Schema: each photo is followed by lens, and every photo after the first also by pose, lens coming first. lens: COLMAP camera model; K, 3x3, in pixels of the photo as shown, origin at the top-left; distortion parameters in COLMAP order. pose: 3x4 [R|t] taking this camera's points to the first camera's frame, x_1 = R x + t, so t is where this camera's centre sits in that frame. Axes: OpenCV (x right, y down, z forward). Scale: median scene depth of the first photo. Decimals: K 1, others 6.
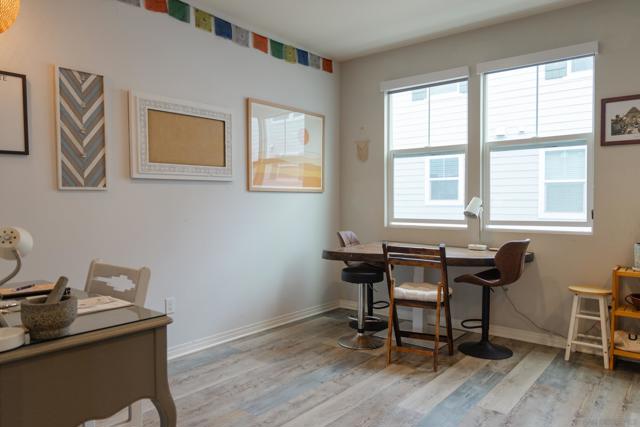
lens RADIAL K [[445.8, 0, 320.0], [0, 445.8, 213.5], [0, 0, 1]] dist [-0.000222, -0.001072]
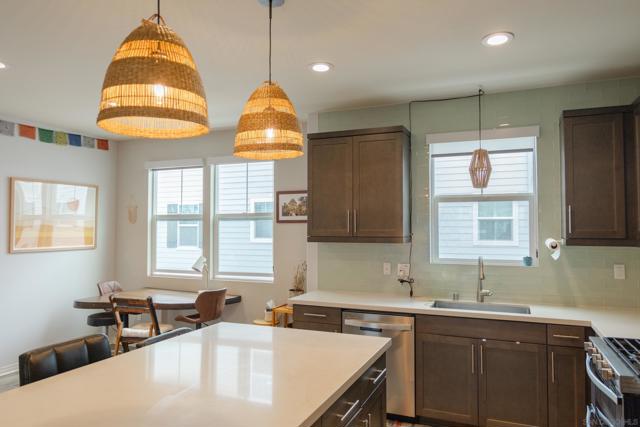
lens RADIAL K [[438.5, 0, 320.0], [0, 438.5, 213.5], [0, 0, 1]] dist [0.008148, -0.000565]
pose [[0.961802, 0.011464, 0.273507, 0.356477], [0.005647, 0.998079, -0.061693, -0.088311], [-0.273689, 0.060881, 0.959890, -0.424064]]
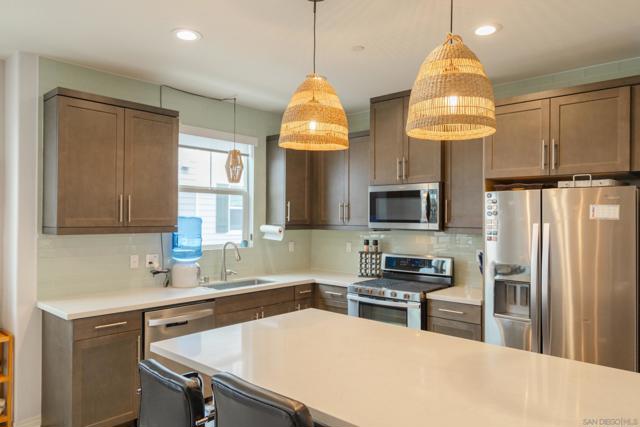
lens RADIAL K [[438.5, 0, 320.0], [0, 438.5, 213.5], [0, 0, 1]] dist [0.008148, -0.000565]
pose [[0.054436, 0.013827, 0.998422, -0.183798], [0.021991, 0.999645, -0.015043, -0.102141], [-0.998275, 0.022775, 0.054113, 0.149200]]
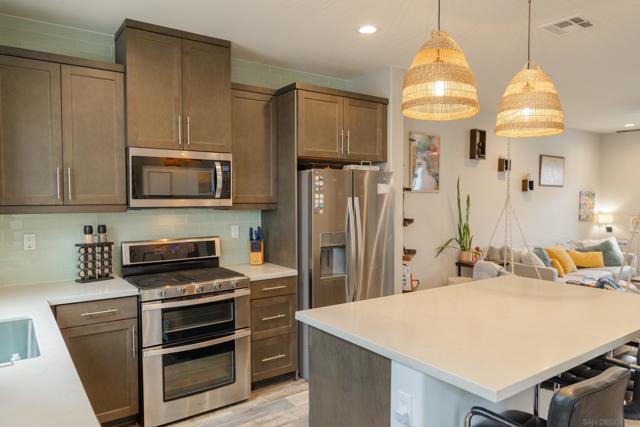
lens RADIAL K [[445.8, 0, 320.0], [0, 445.8, 213.5], [0, 0, 1]] dist [-0.000222, -0.001072]
pose [[-0.962265, -0.005482, 0.272057, 0.445583], [0.011738, 0.998030, 0.061629, -0.114444], [-0.271859, 0.062497, -0.960305, 0.808191]]
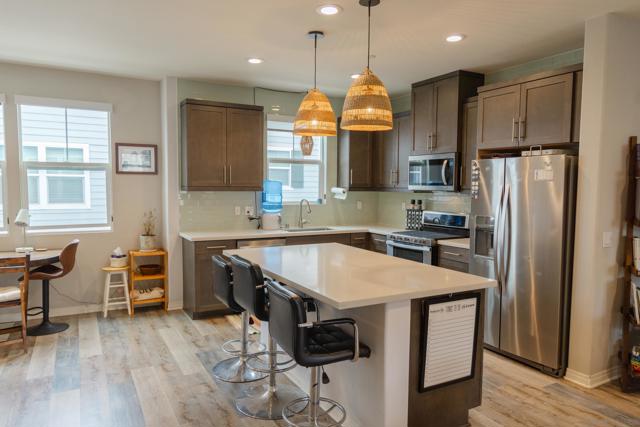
lens RADIAL K [[438.5, 0, 320.0], [0, 438.5, 213.5], [0, 0, 1]] dist [0.008148, -0.000565]
pose [[0.374789, -0.054522, 0.925505, -0.488866], [0.015740, 0.998500, 0.052448, -0.079789], [-0.926976, -0.005090, 0.375085, -0.203513]]
